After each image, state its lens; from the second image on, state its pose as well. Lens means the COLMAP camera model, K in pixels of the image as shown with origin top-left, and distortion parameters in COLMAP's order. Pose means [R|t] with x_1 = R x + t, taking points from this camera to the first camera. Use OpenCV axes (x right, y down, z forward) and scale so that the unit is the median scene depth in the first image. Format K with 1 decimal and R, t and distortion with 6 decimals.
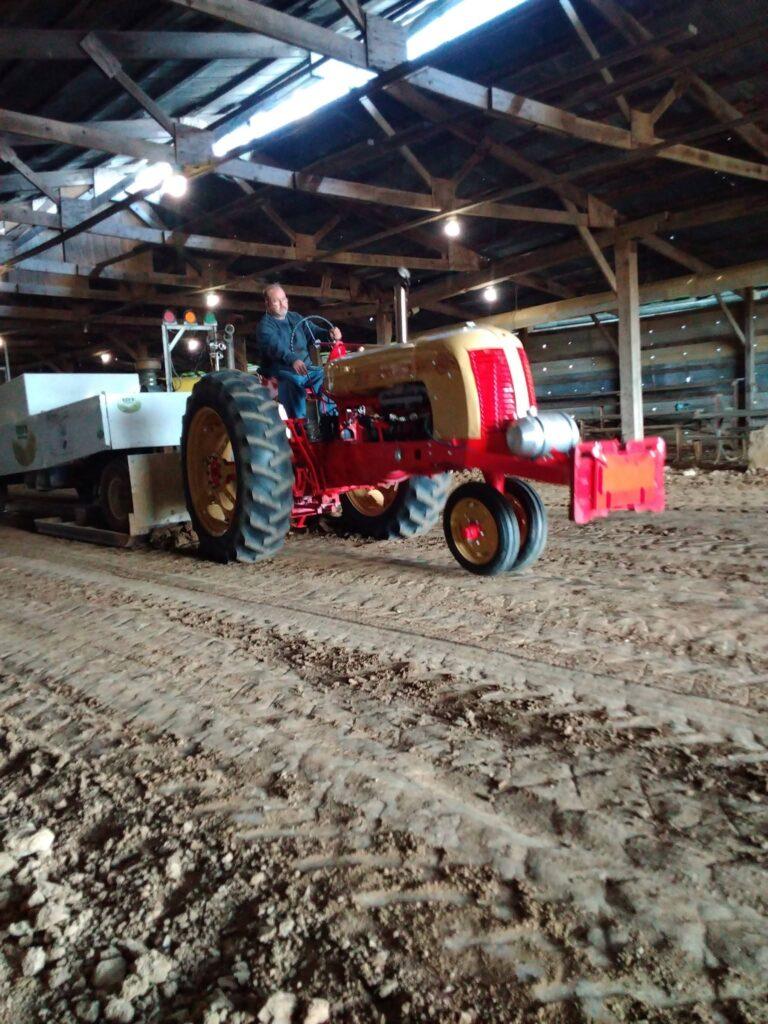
lens RADIAL K [[835.0, 0, 386.8], [0, 835.0, 514.4], [0, 0, 1]] dist [0.096949, -0.129735]
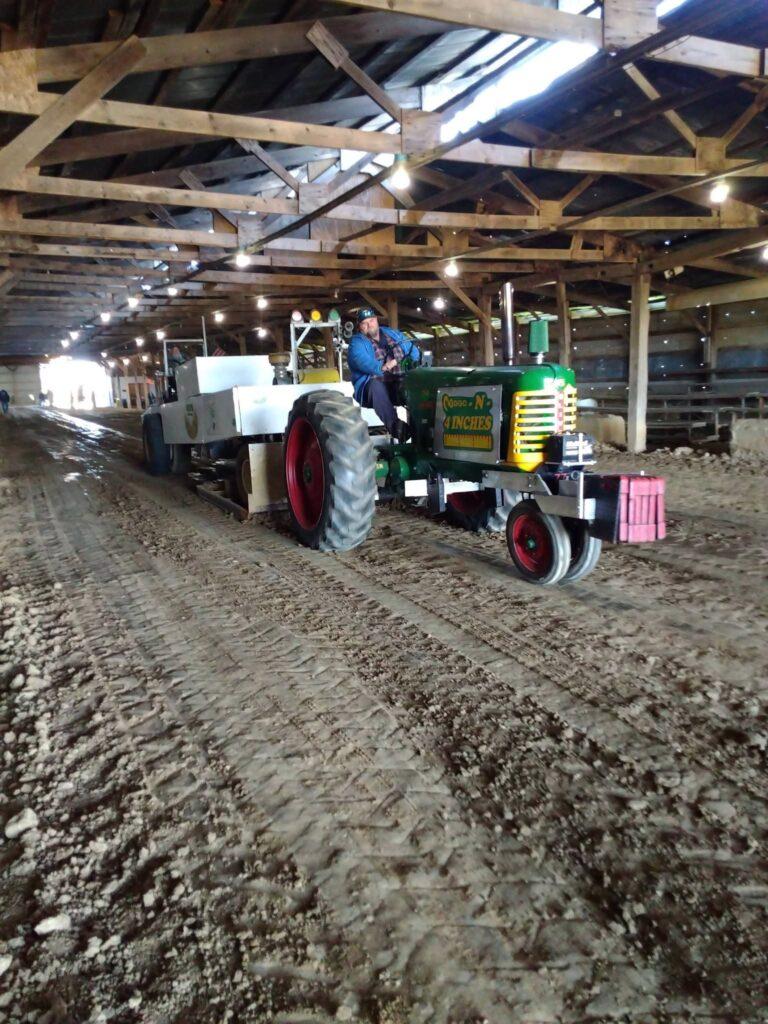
lens RADIAL K [[835.0, 0, 386.8], [0, 835.0, 514.4], [0, 0, 1]] dist [0.096949, -0.129735]
pose [[0.954259, 0.070219, -0.290618, 0.059977], [-0.048331, 0.995474, 0.081828, -0.143737], [0.295048, -0.064039, 0.953334, 0.115898]]
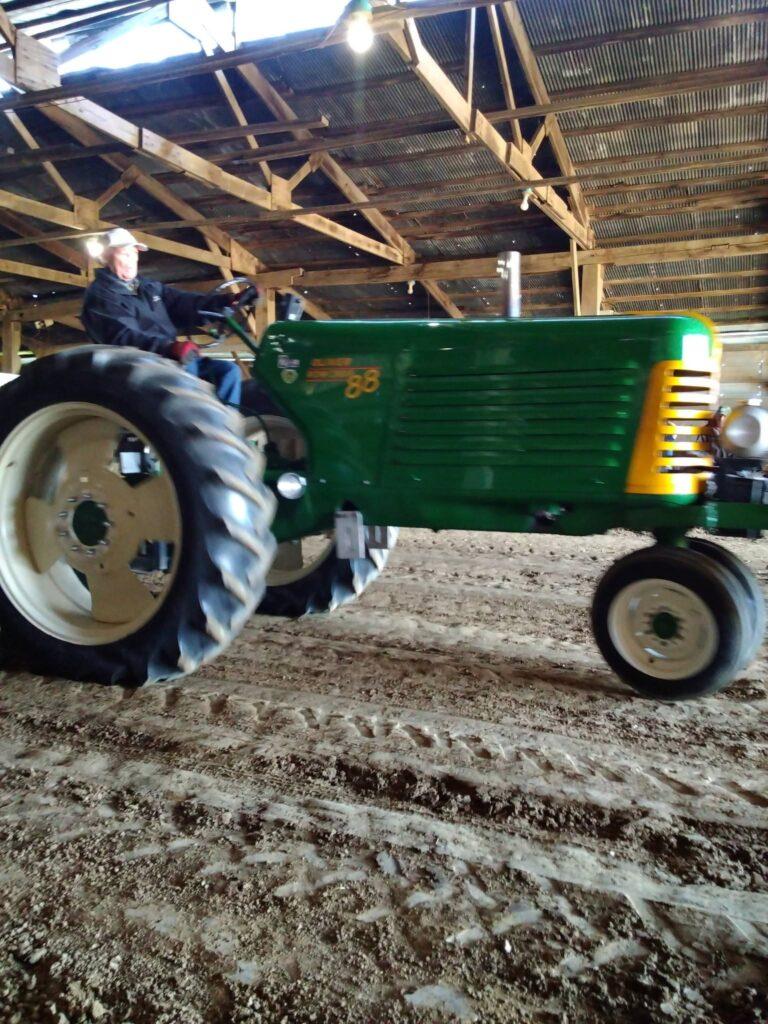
lens RADIAL K [[841.3, 0, 384.0], [0, 841.3, 512.0], [0, 0, 1]] dist [0.100344, -0.138130]
pose [[0.911170, 0.039936, 0.410091, -0.024013], [-0.024807, 0.998803, -0.042148, 0.003427], [-0.411284, 0.028231, 0.911070, -0.082114]]
